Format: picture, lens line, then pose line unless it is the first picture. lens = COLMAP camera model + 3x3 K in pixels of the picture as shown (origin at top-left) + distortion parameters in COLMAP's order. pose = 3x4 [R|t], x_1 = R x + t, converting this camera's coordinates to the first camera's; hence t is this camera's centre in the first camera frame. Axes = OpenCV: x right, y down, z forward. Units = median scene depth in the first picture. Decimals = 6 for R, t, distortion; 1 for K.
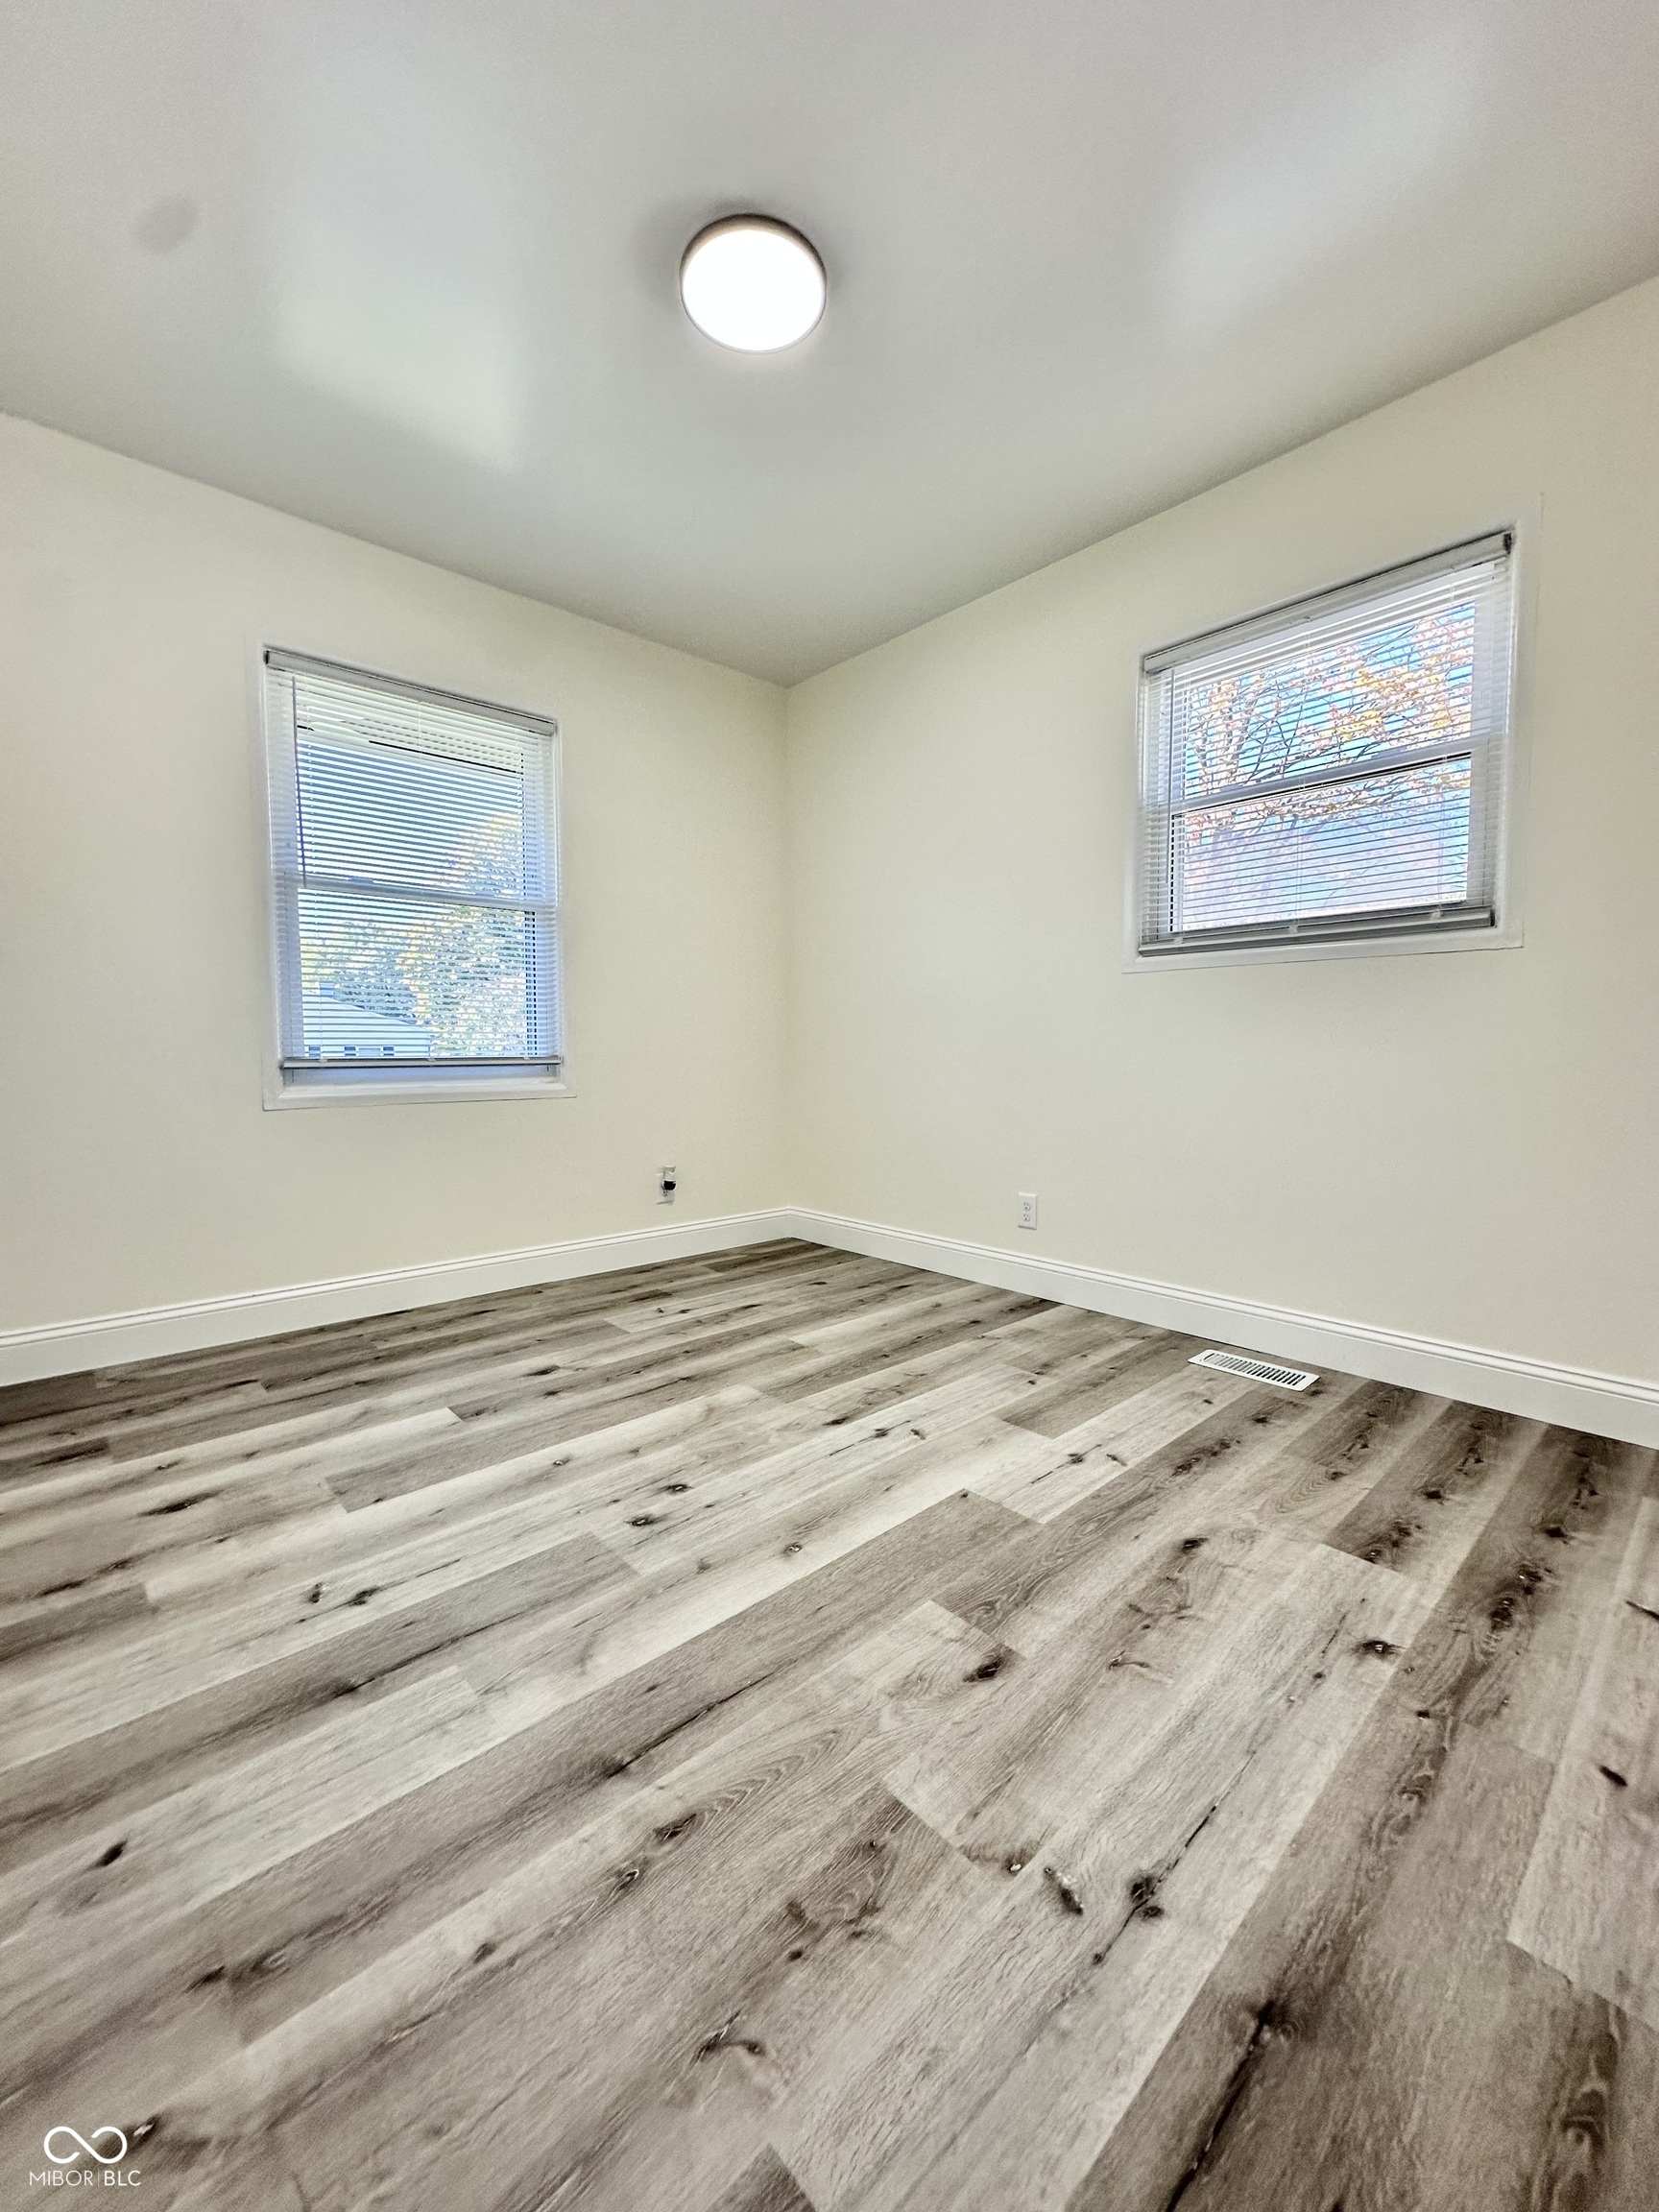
lens RADIAL K [[881.9, 0, 829.5], [0, 881.9, 1106.0], [0, 0, 1]] dist [-0.006377, 0.001781]
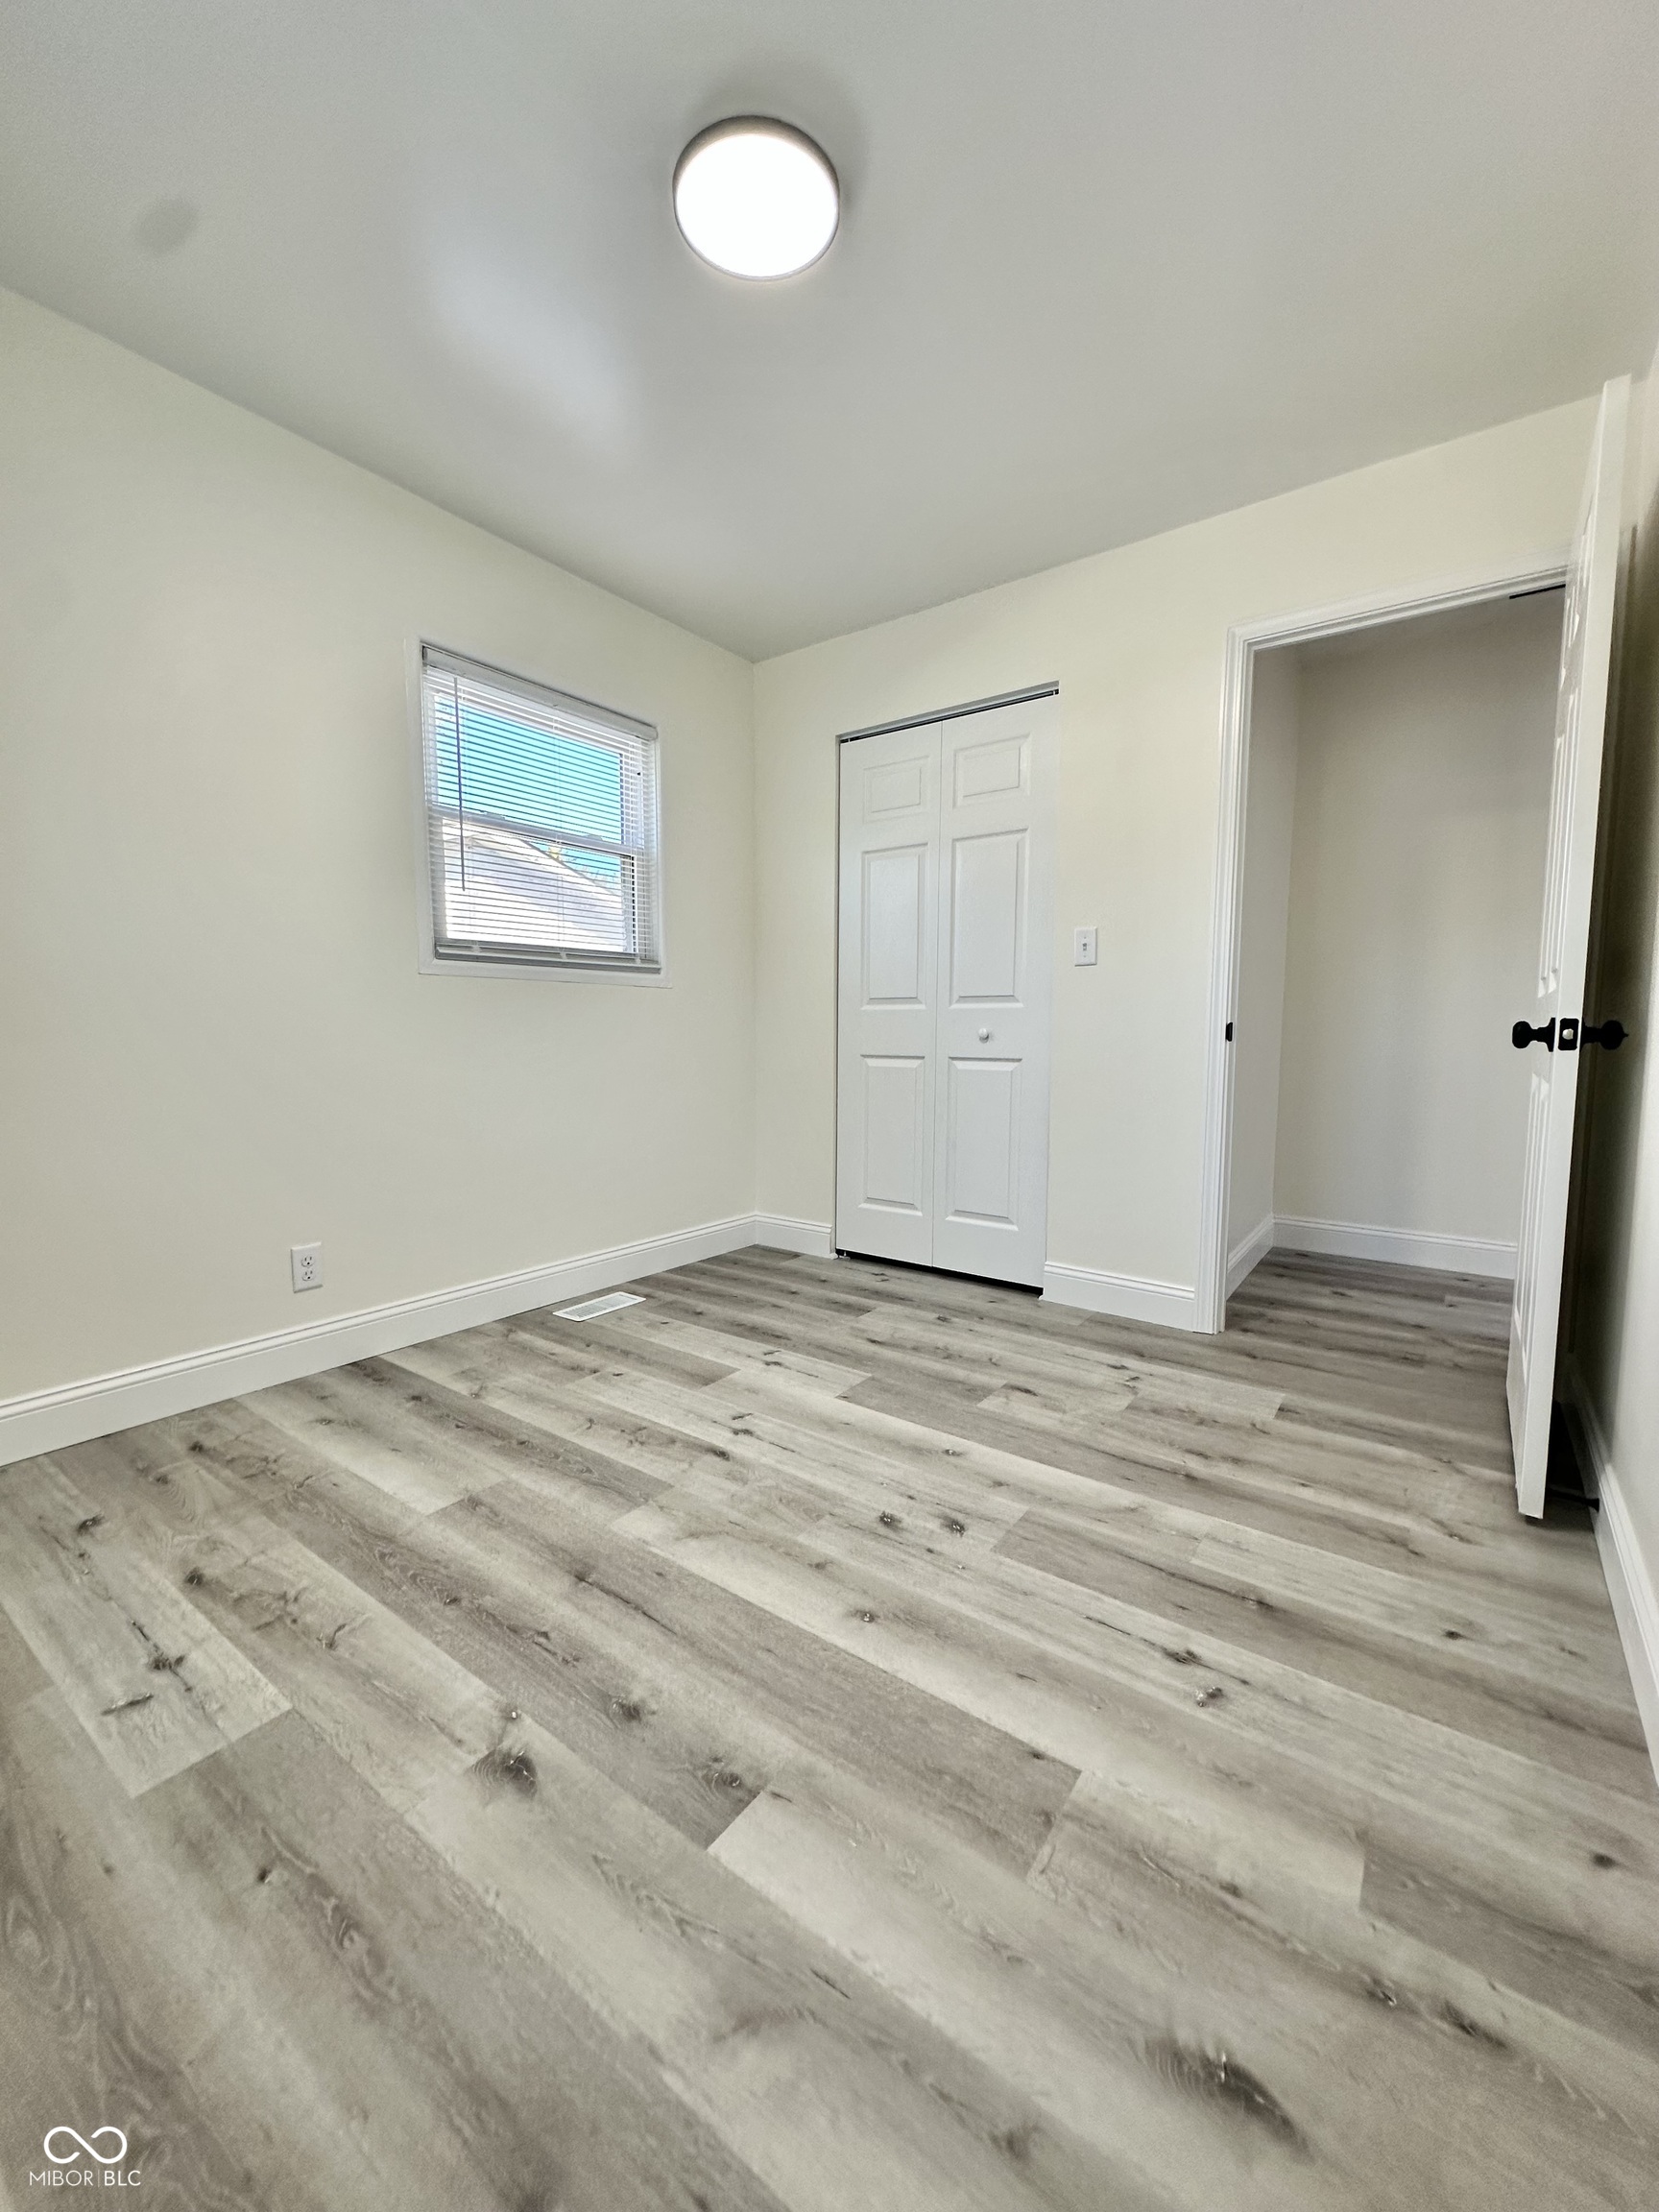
lens RADIAL K [[881.9, 0, 829.5], [0, 881.9, 1106.0], [0, 0, 1]] dist [-0.006377, 0.001781]
pose [[-0.200971, -0.083104, 0.976066, -0.970348], [0.062961, 0.993239, 0.097530, -0.107971], [-0.977572, 0.081055, -0.194380, 1.100918]]
